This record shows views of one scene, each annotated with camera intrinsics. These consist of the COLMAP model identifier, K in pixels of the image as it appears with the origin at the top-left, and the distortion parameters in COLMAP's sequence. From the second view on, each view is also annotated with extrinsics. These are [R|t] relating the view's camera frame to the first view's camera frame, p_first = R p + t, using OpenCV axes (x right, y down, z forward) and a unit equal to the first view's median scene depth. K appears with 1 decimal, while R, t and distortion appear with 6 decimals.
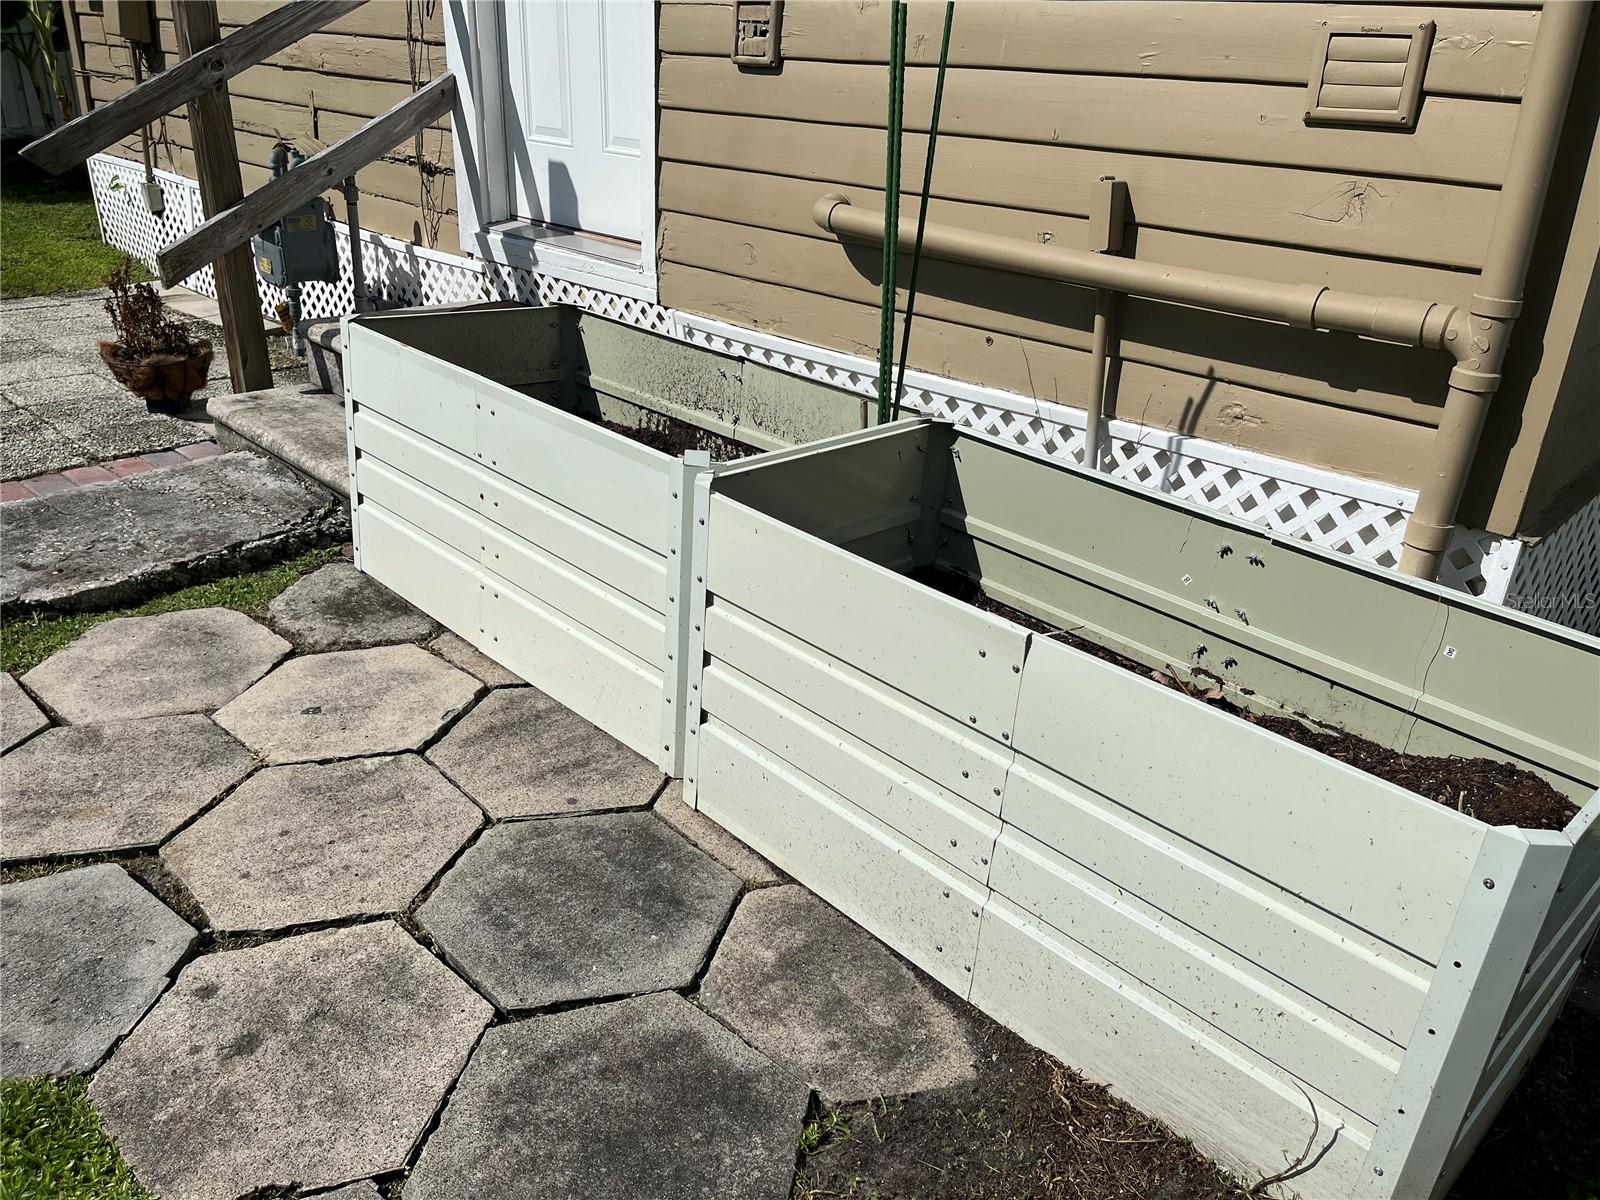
lens RADIAL K [[1202.2, 0, 798.0], [0, 1202.2, 605.3], [0, 0, 1]] dist [0.025715, -0.017660]
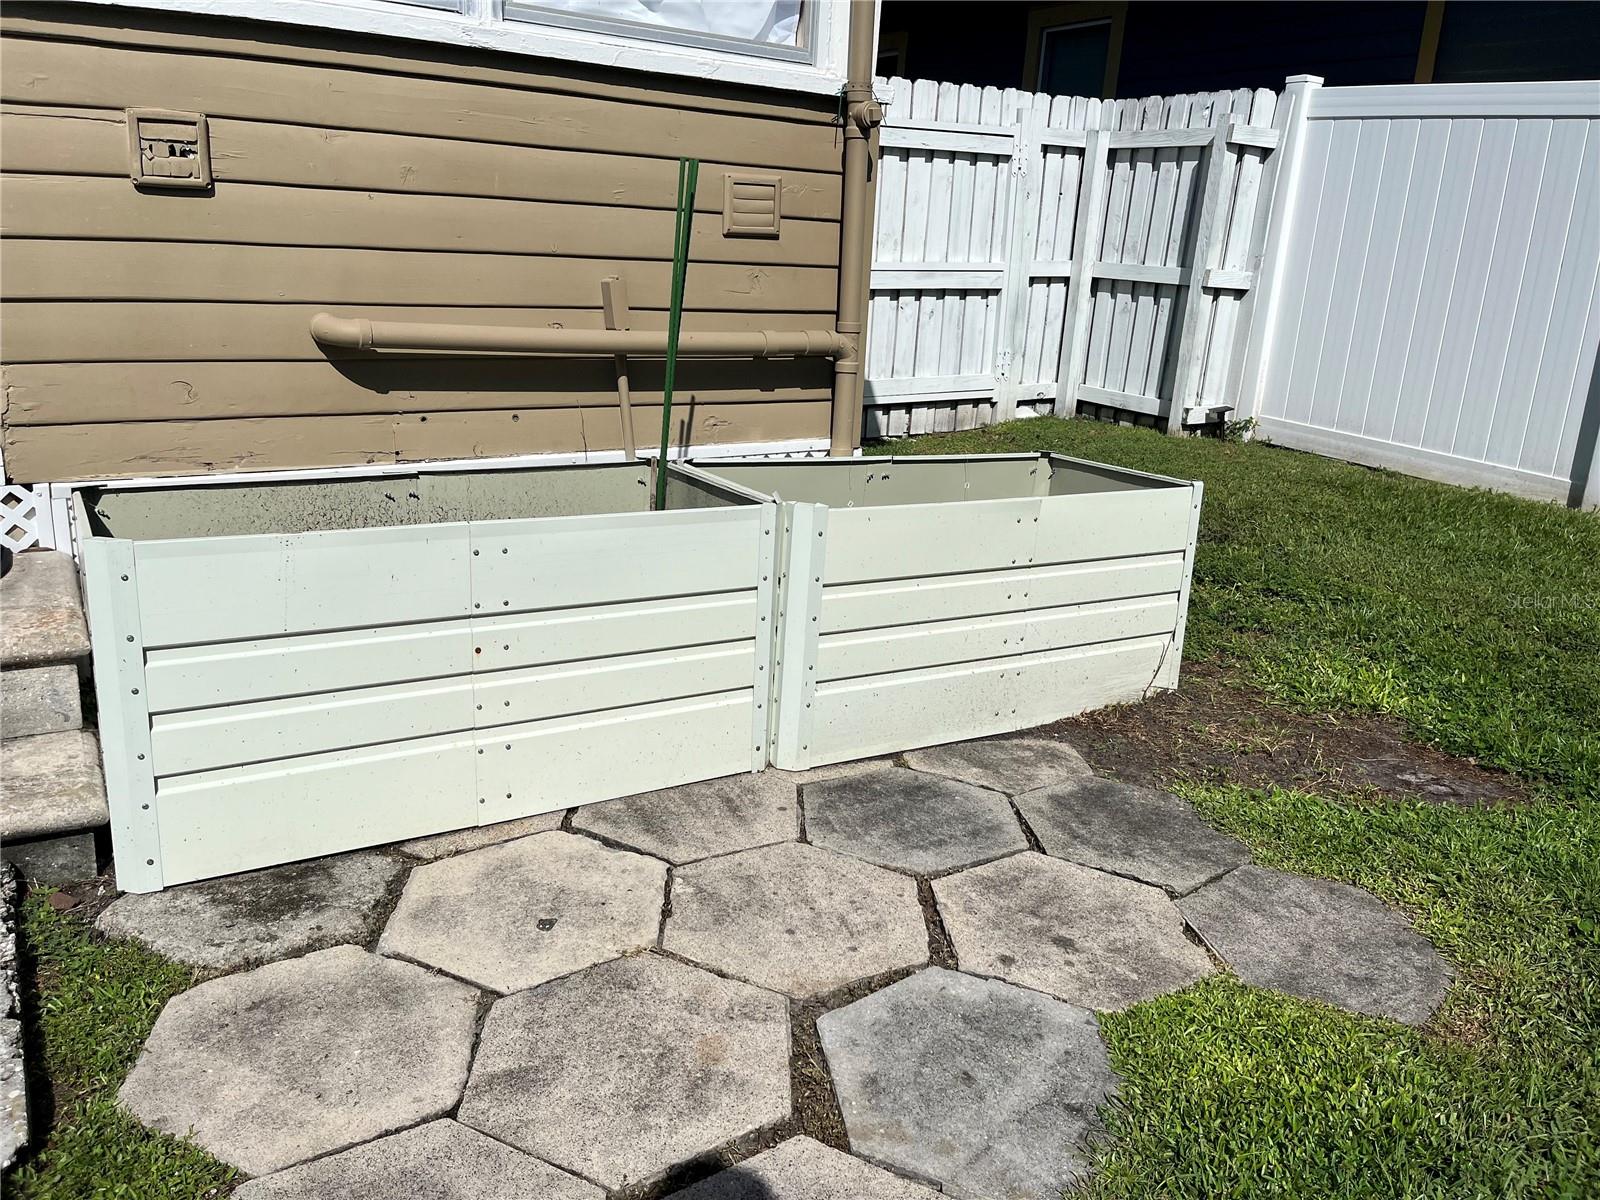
lens RADIAL K [[1202.2, 0, 796.1], [0, 1202.2, 595.2], [0, 0, 1]] dist [0.025715, -0.017660]
pose [[0.234914, -0.304489, 0.923093, -1.126557], [0.371962, 0.905545, 0.204042, -0.244310], [-0.898031, 0.295423, 0.325984, 0.505982]]
